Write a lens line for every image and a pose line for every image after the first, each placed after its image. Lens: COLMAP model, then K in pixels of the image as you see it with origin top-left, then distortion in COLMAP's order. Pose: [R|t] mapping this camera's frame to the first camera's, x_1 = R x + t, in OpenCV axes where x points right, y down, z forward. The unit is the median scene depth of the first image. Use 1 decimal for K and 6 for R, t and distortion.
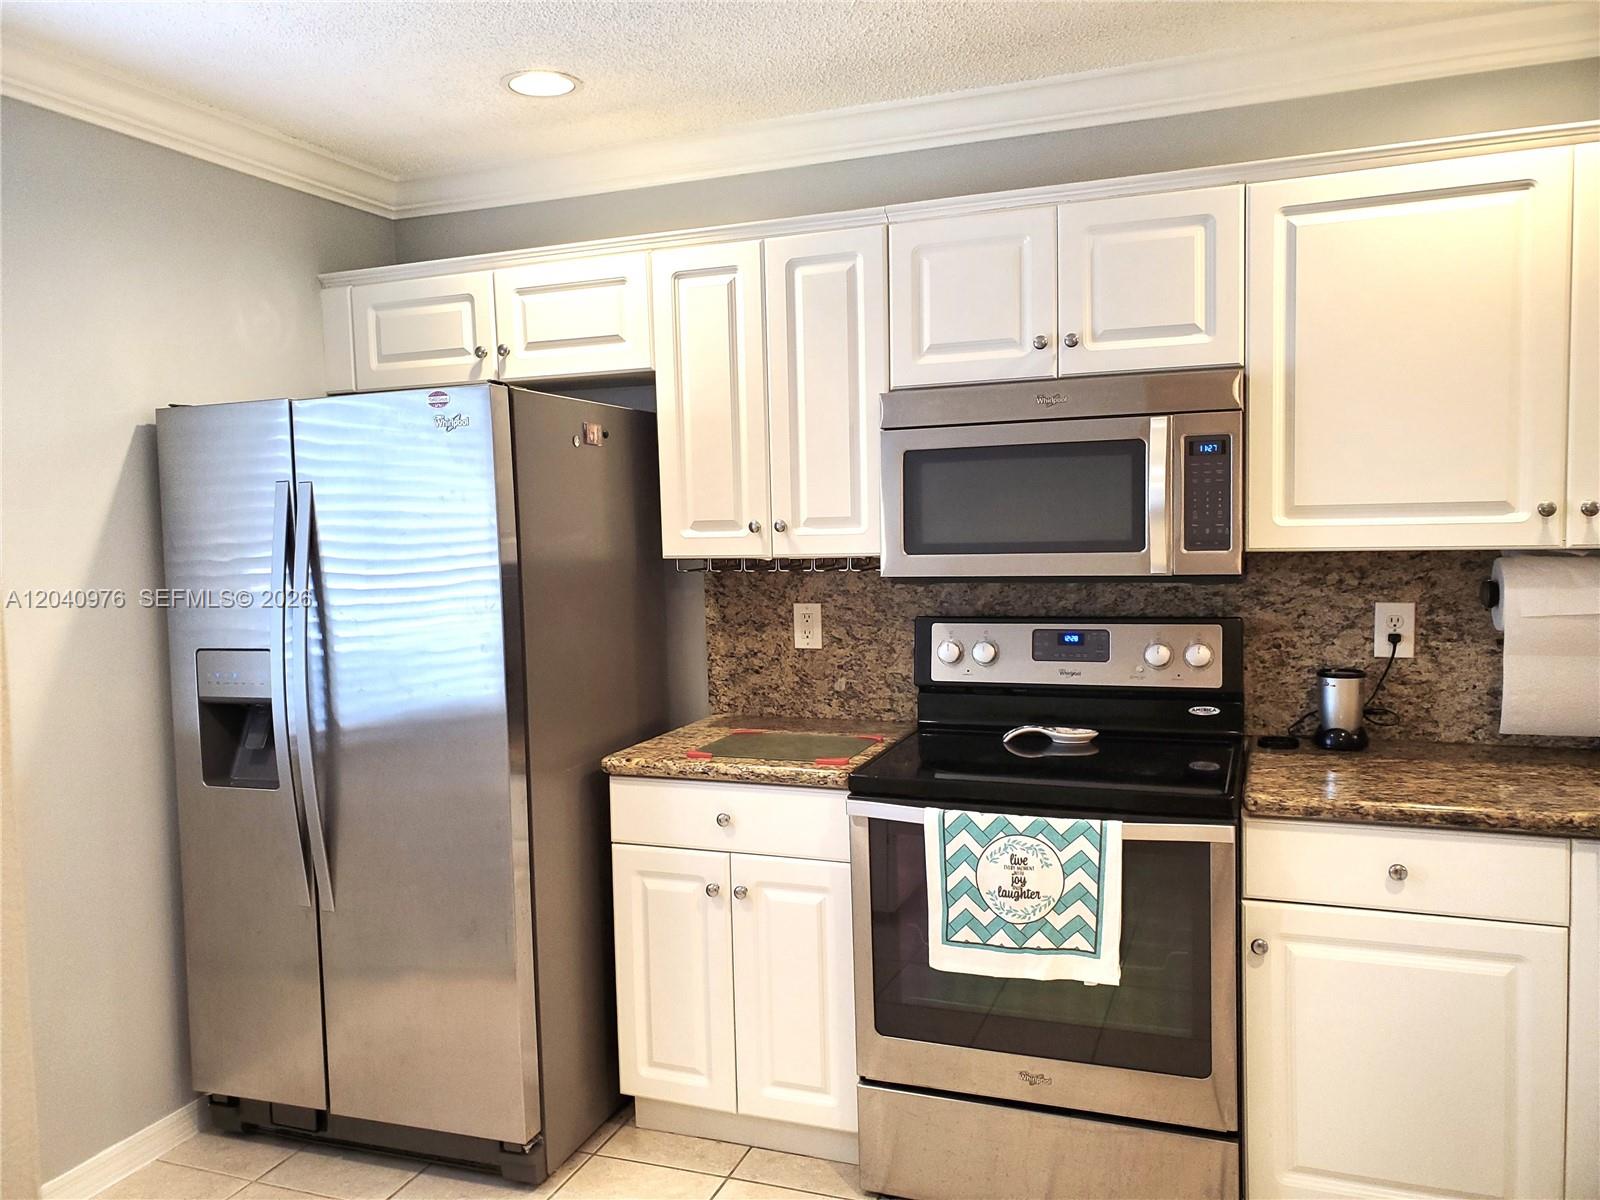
lens RADIAL K [[1205.8, 0, 779.1], [0, 1205.8, 605.1], [0, 0, 1]] dist [0.102331, -0.137891]
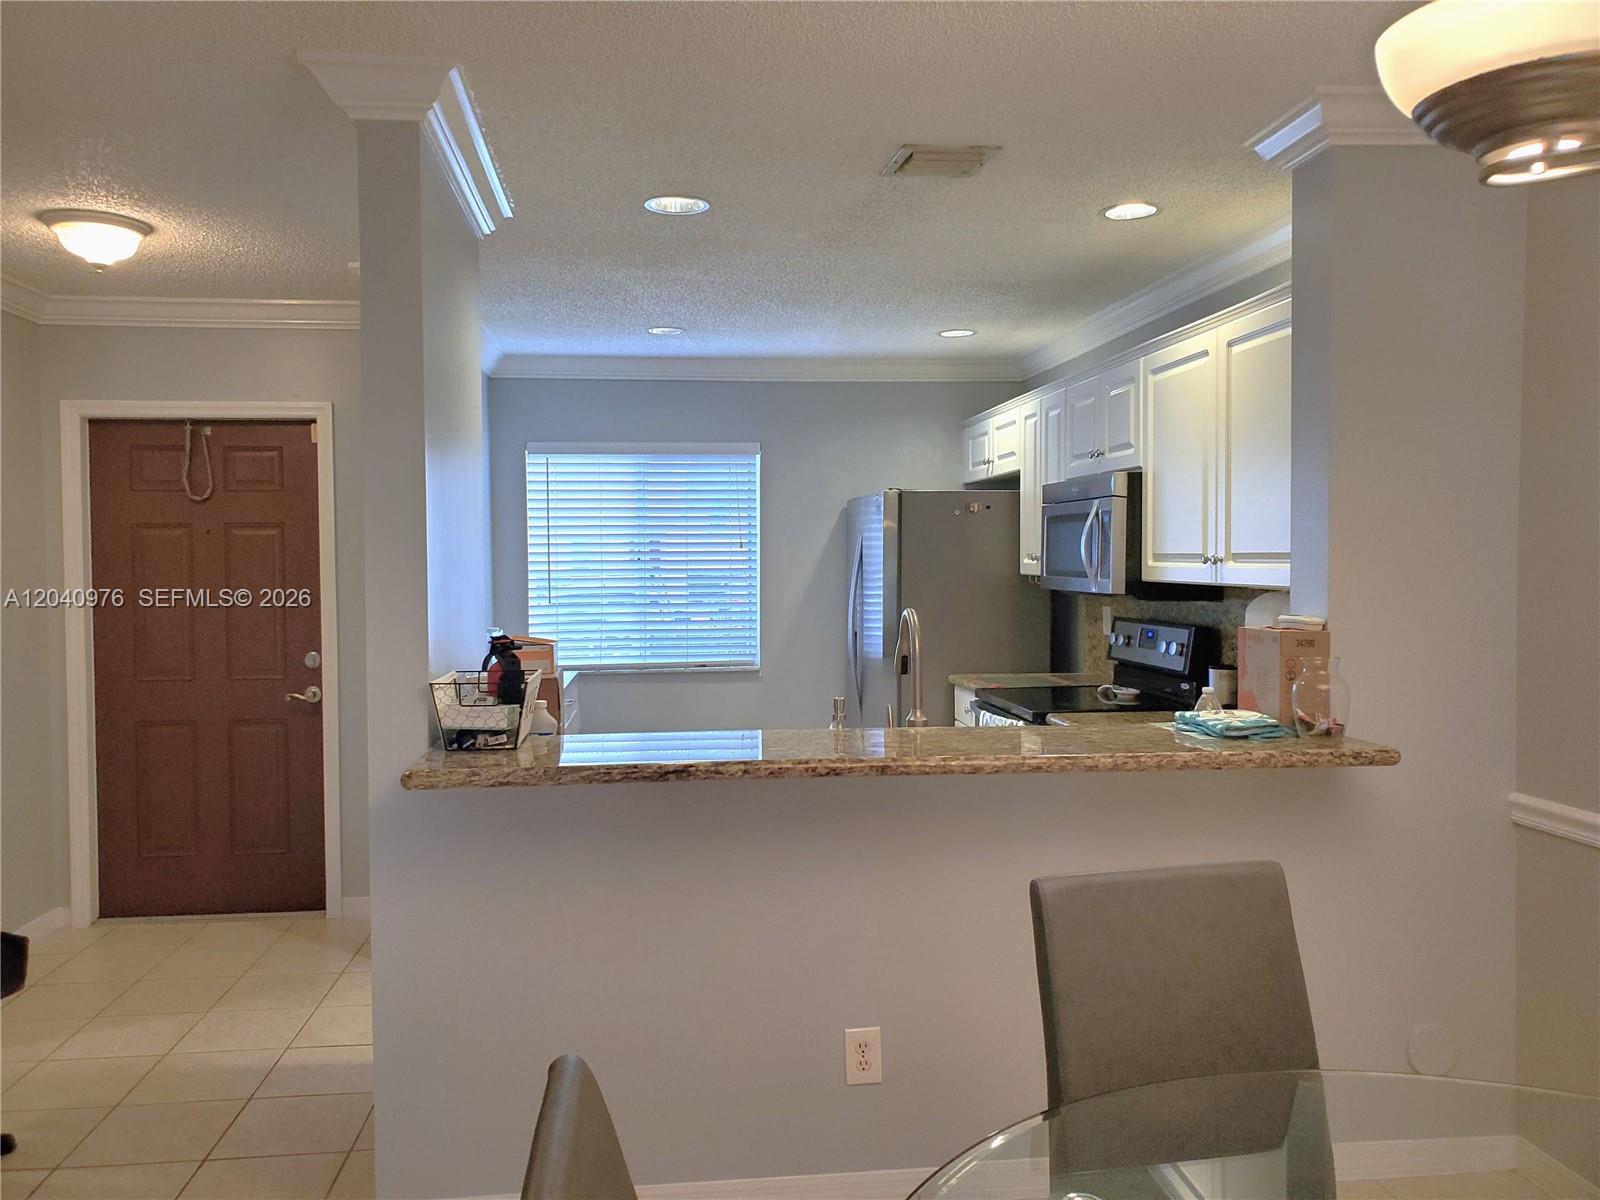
lens RADIAL K [[1241.1, 0, 785.5], [0, 1241.1, 604.2], [0, 0, 1]] dist [0.012718, -0.004290]
pose [[0.458223, 0.056998, -0.887008, 1.490456], [-0.068818, 0.997221, 0.028530, -0.025417], [0.886169, 0.047969, 0.460872, -0.162969]]
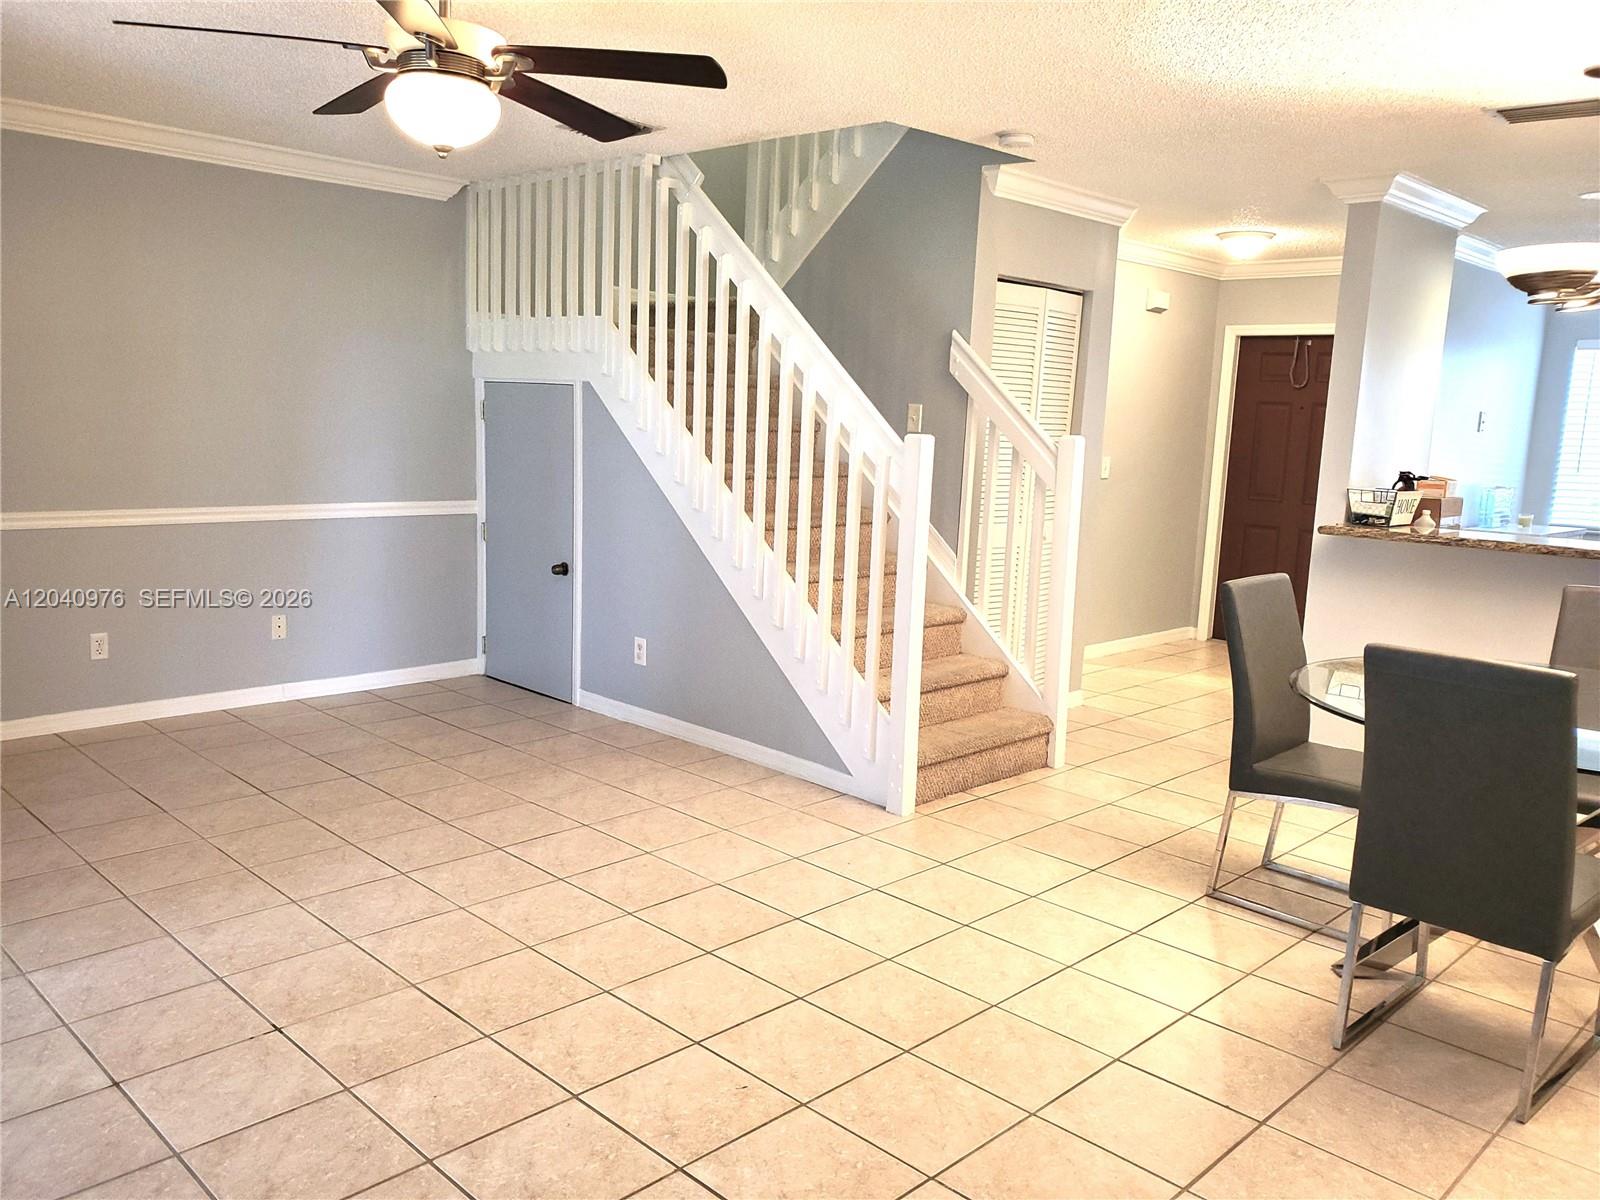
lens RADIAL K [[1241.1, 0, 785.5], [0, 1241.1, 604.2], [0, 0, 1]] dist [0.012718, -0.004290]
pose [[-0.407094, 0.152086, -0.900636, 2.561176], [-0.095091, 0.973625, 0.207393, -0.058439], [0.908423, 0.170070, -0.381895, 0.003798]]
